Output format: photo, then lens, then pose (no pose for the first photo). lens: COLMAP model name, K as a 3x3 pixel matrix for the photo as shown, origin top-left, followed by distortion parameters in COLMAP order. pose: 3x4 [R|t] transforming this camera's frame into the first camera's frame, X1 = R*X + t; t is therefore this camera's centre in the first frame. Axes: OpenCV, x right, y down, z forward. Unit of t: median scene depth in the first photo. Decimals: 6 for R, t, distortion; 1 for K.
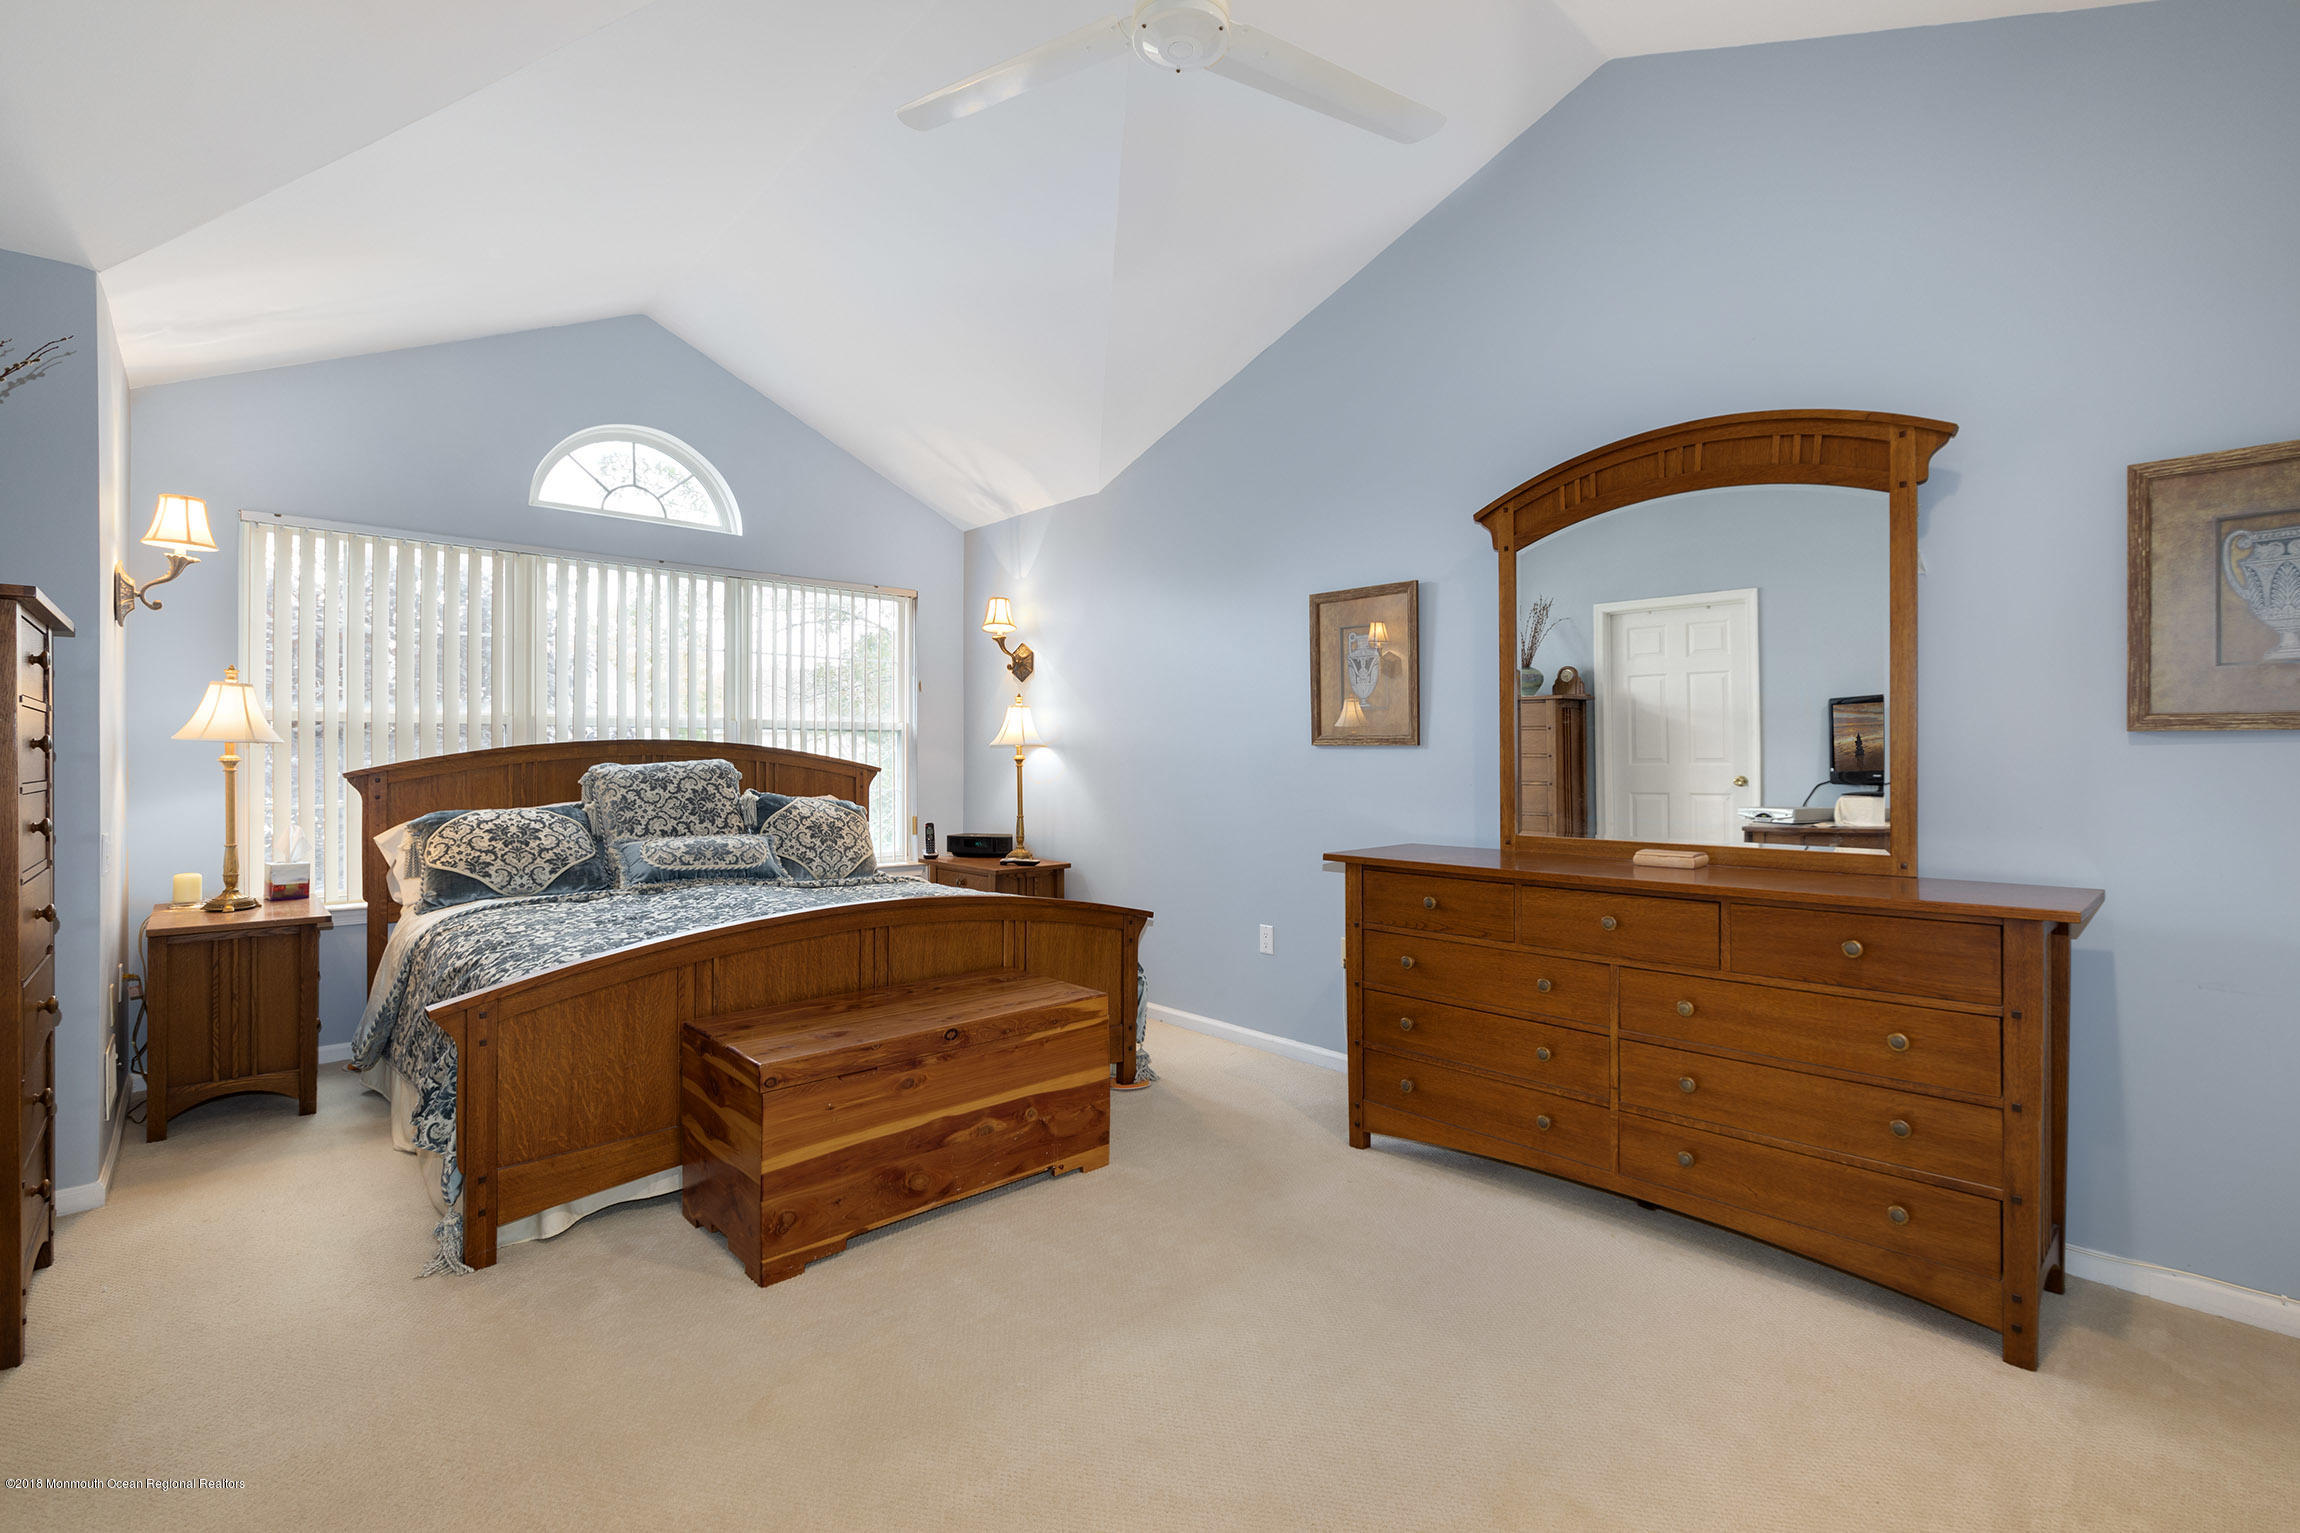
lens RADIAL K [[1037.7, 0, 1191.3], [0, 1037.7, 754.4], [0, 0, 1]] dist [-0.000420, -0.001324]
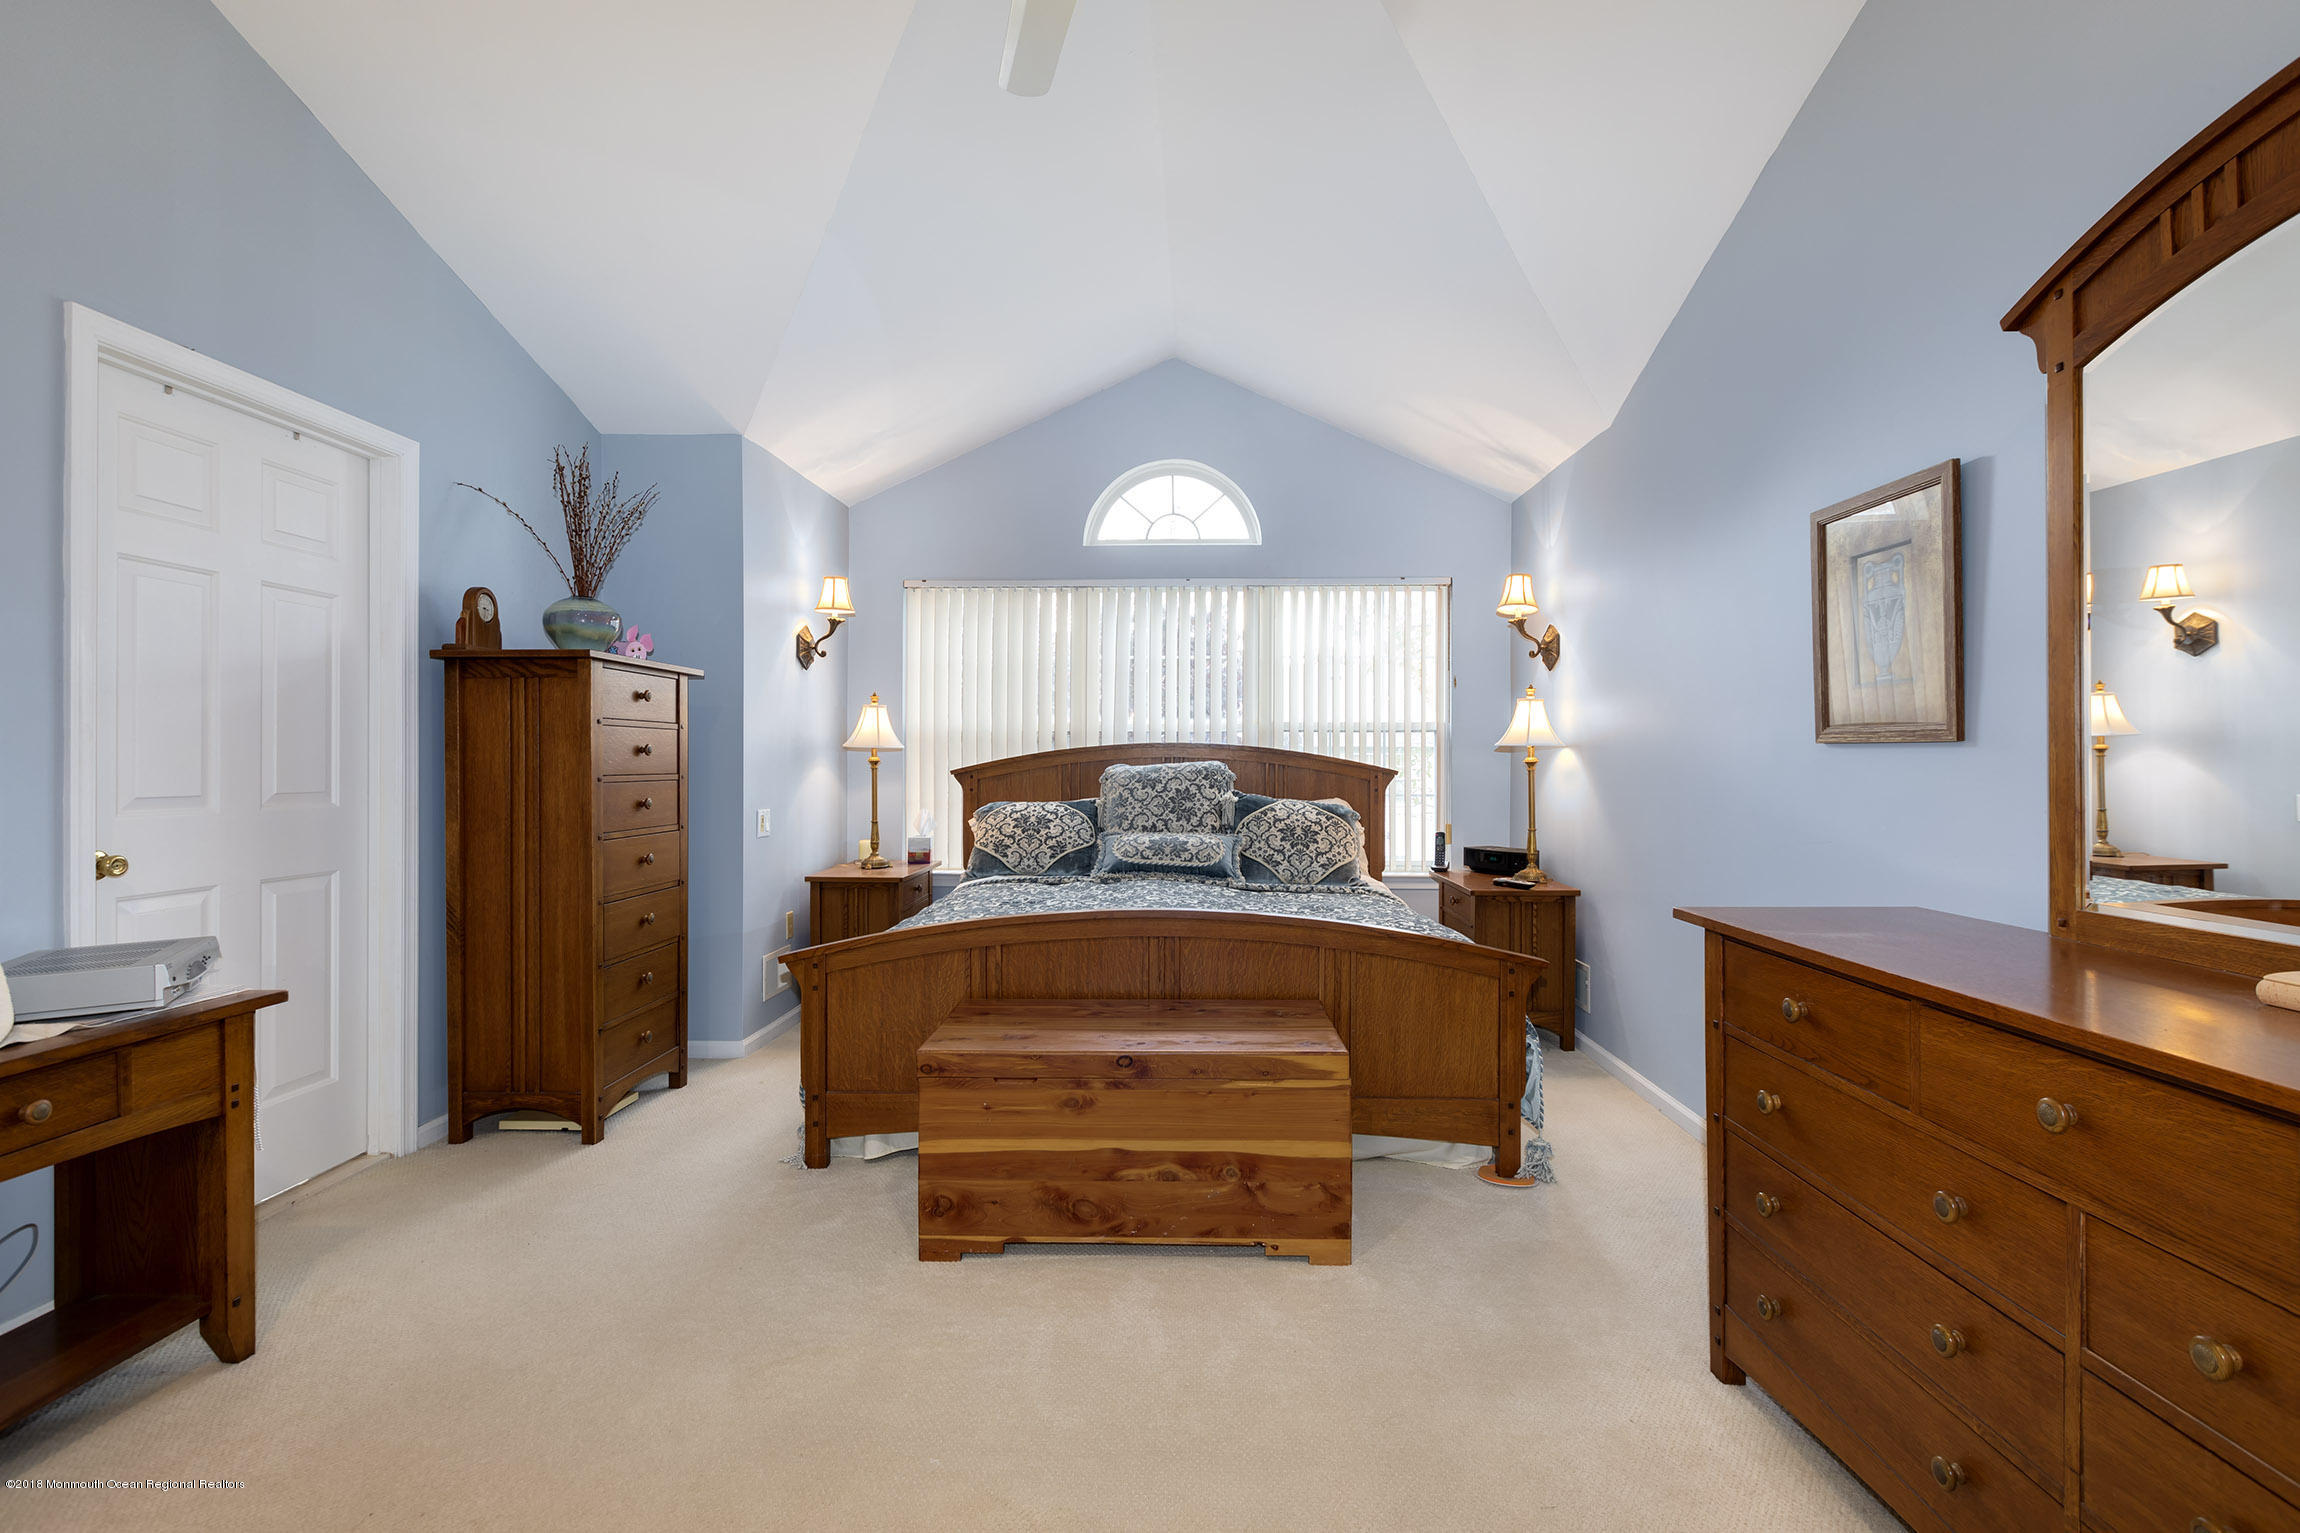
lens RADIAL K [[1037.7, 0, 1156.4], [0, 1037.7, 763.6], [0, 0, 1]] dist [-0.000420, -0.001324]
pose [[0.705549, 0.004996, -0.708644, 0.312665], [-0.000611, 0.999979, 0.006442, 0.000422], [0.708661, -0.004112, 0.705537, 0.265883]]
